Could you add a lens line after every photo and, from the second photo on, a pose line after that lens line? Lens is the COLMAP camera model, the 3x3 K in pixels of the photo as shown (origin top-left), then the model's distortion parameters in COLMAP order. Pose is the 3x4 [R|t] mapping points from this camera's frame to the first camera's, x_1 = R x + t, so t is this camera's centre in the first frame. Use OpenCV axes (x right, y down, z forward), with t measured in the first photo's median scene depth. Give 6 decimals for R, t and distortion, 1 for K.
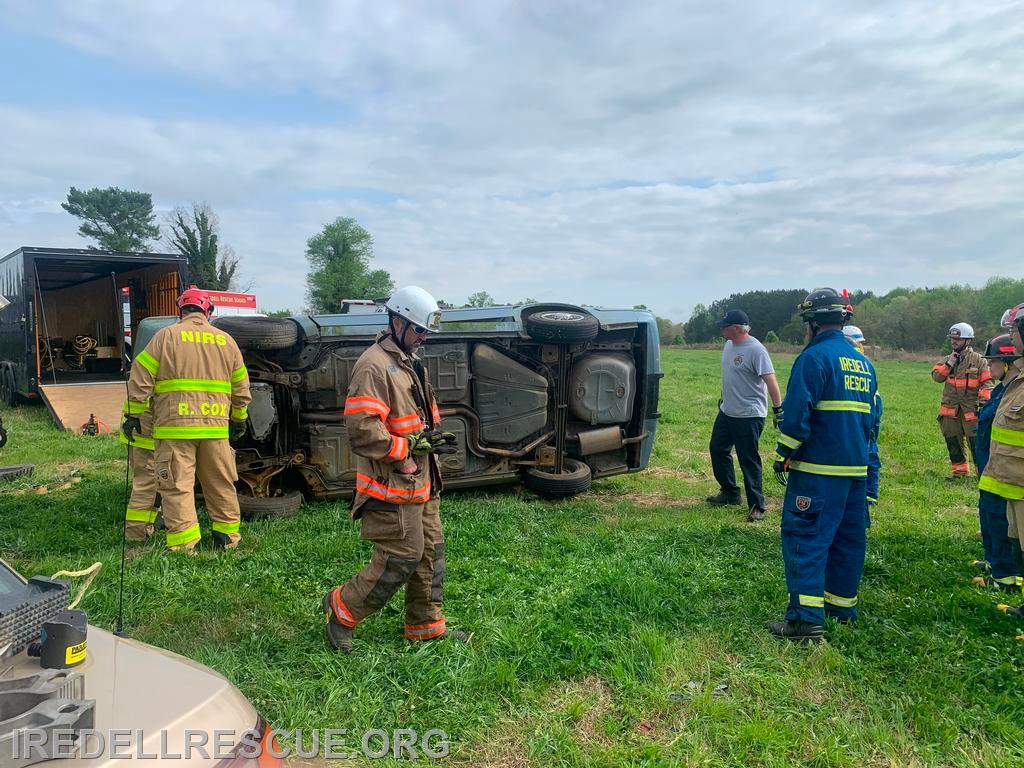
lens RADIAL K [[789.3, 0, 521.6], [0, 789.3, 378.5], [0, 0, 1]] dist [0.024165, -0.030244]
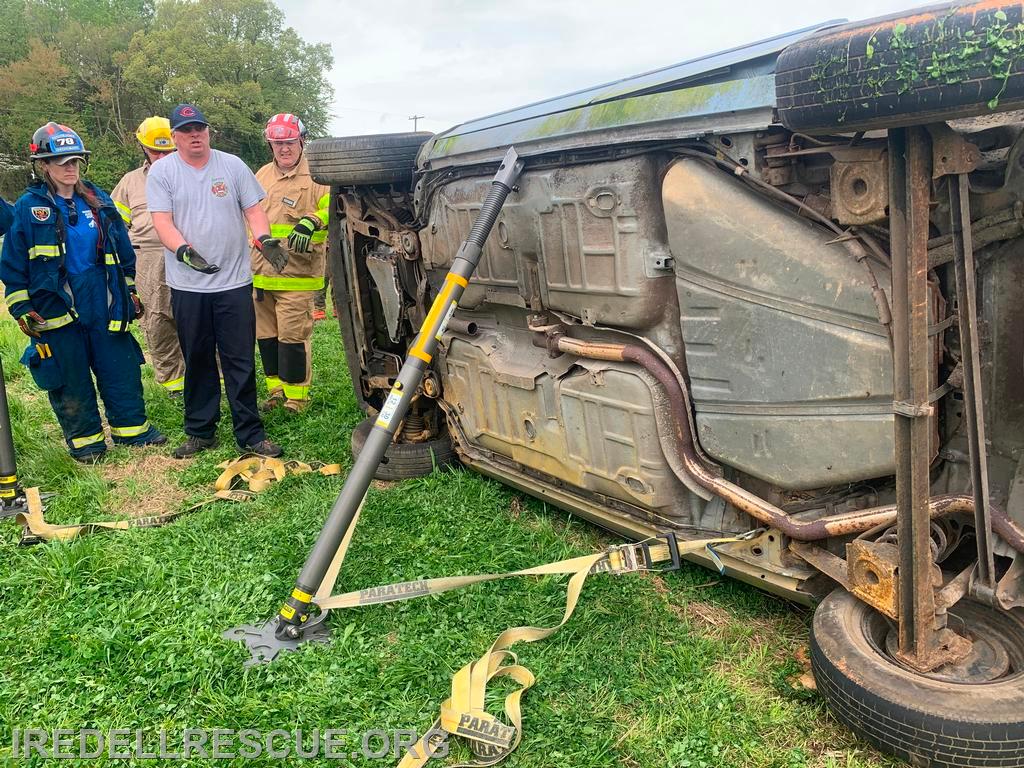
lens RADIAL K [[788.5, 0, 506.8], [0, 788.5, 378.5], [0, 0, 1]] dist [0.023610, -0.033393]
pose [[0.337424, 0.195131, -0.920906, 0.224592], [-0.059296, 0.980743, 0.186084, -0.011566], [0.939483, -0.008183, 0.342497, 0.769332]]
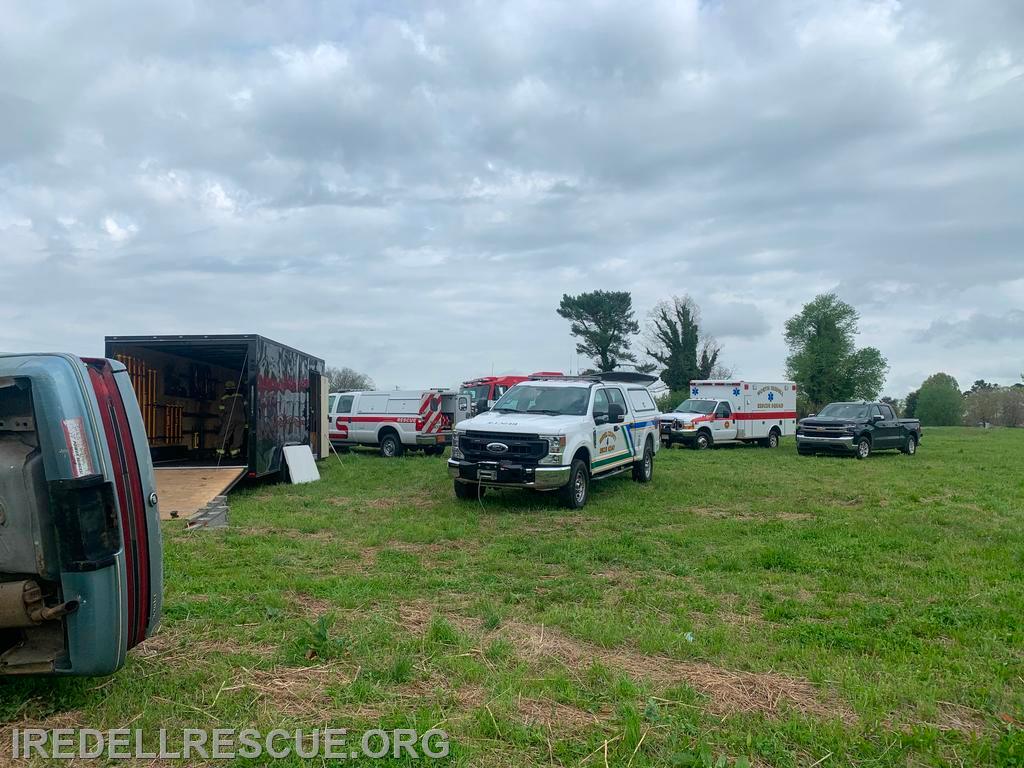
lens RADIAL K [[792.3, 0, 530.5], [0, 792.3, 382.1], [0, 0, 1]] dist [0.020766, -0.010068]
pose [[0.789403, -0.040137, -0.612562, 0.708571], [-0.025904, 0.994793, -0.098565, -0.024608], [0.613329, 0.093675, 0.784253, 0.797157]]
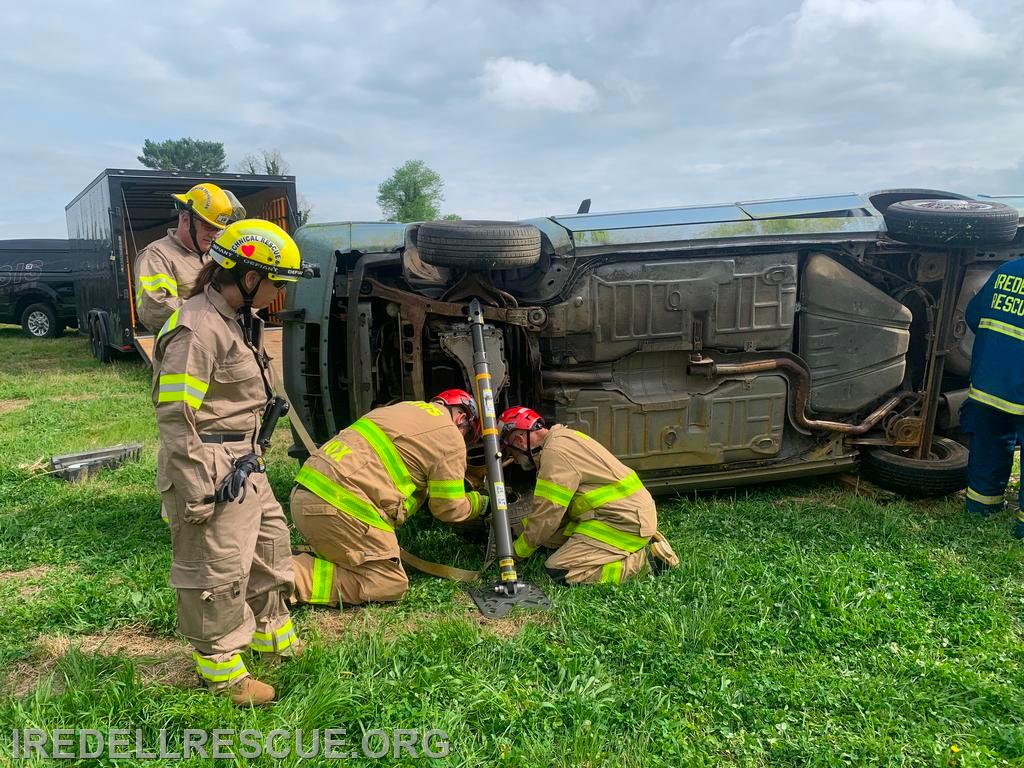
lens RADIAL K [[788.5, 0, 506.8], [0, 788.5, 378.5], [0, 0, 1]] dist [0.023610, -0.033393]
pose [[0.995067, -0.015094, -0.098050, -0.219340], [0.021773, 0.997488, 0.067409, 0.005998], [0.096786, -0.069211, 0.992896, 0.332426]]
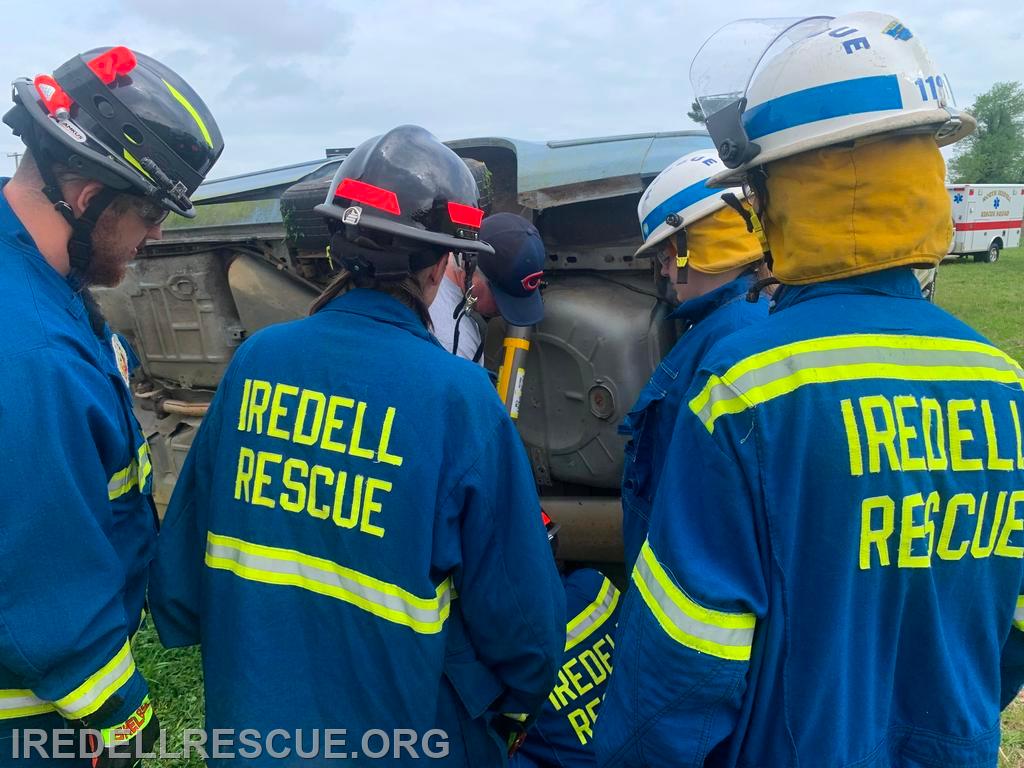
lens RADIAL K [[789.3, 0, 521.6], [0, 789.3, 378.5], [0, 0, 1]] dist [0.024165, -0.030244]
pose [[0.699759, 0.101979, -0.707063, 0.328312], [-0.014665, 0.991601, 0.128504, -0.033585], [0.714228, -0.079553, 0.695377, 0.760627]]
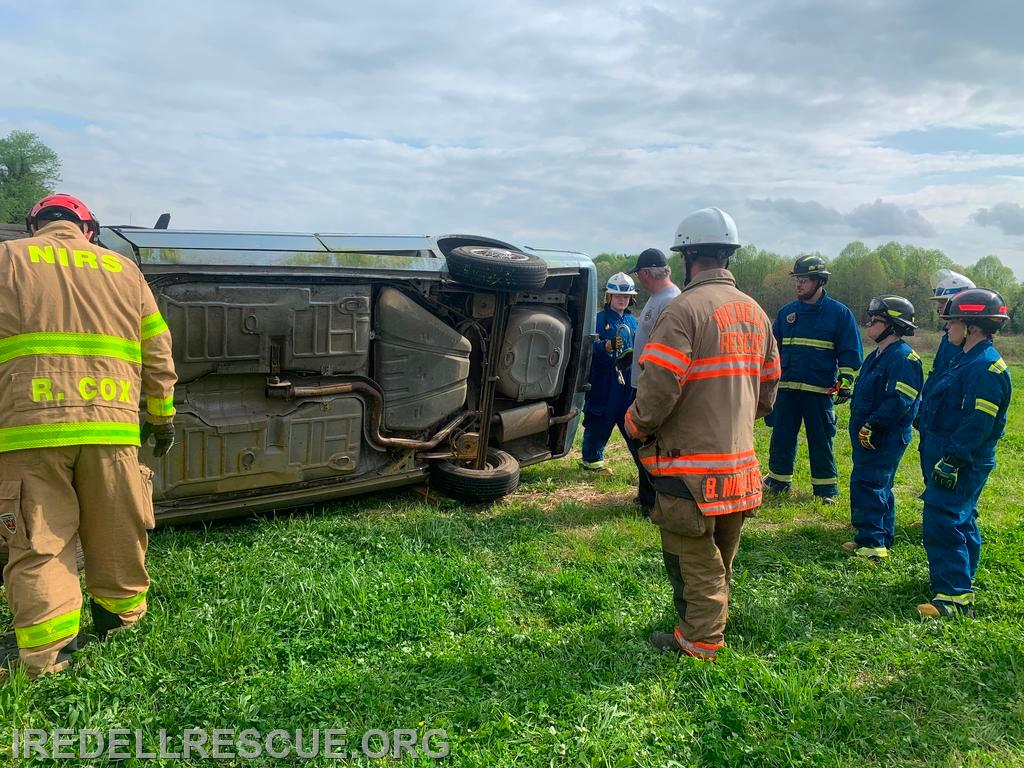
lens RADIAL K [[780.1, 0, 510.9], [0, 780.1, 381.2], [0, 0, 1]] dist [0.090476, -0.163020]
pose [[0.939125, -0.003441, 0.343559, -0.173679], [-0.017230, 0.998220, 0.057097, -0.003476], [-0.343144, -0.059541, 0.937394, 0.304132]]
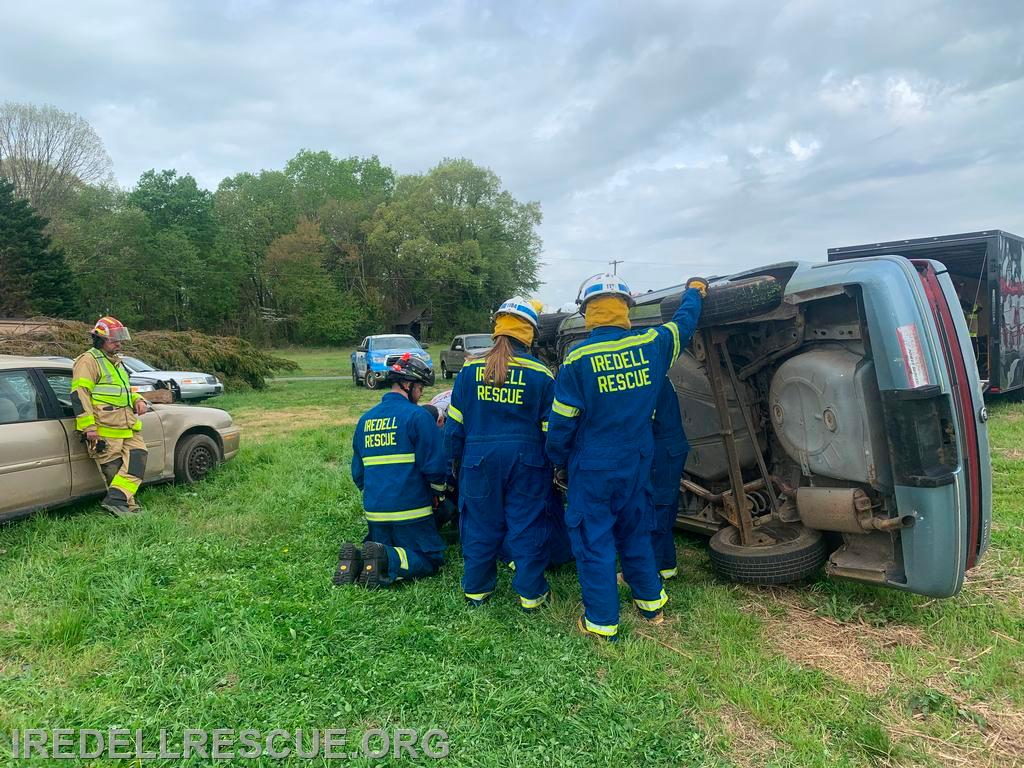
lens RADIAL K [[789.3, 0, 521.6], [0, 789.3, 378.5], [0, 0, 1]] dist [0.024165, -0.030244]
pose [[0.107444, 0.035153, -0.993589, 0.622914], [-0.035958, 0.998858, 0.031451, -0.019469], [0.993561, 0.032349, 0.108585, 0.745563]]
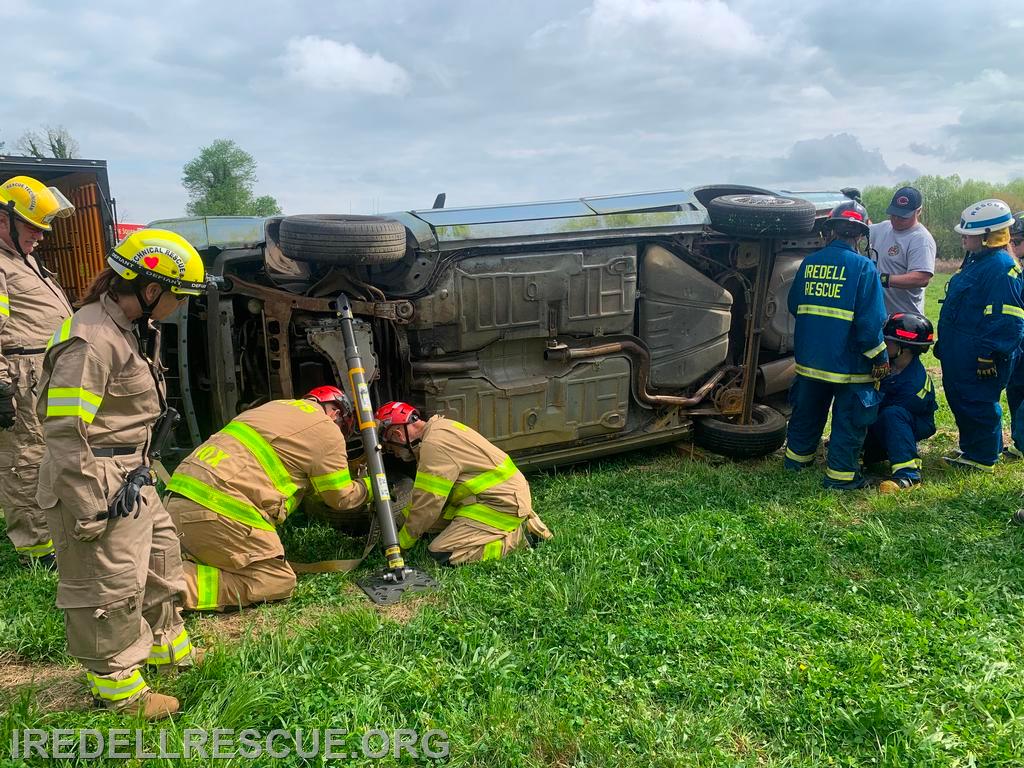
lens RADIAL K [[780.1, 0, 510.9], [0, 780.1, 381.2], [0, 0, 1]] dist [0.090476, -0.163020]
pose [[0.990607, -0.061562, 0.122096, -0.246748], [0.049236, 0.993615, 0.101518, -0.001880], [-0.127566, -0.094553, 0.987313, 0.314076]]
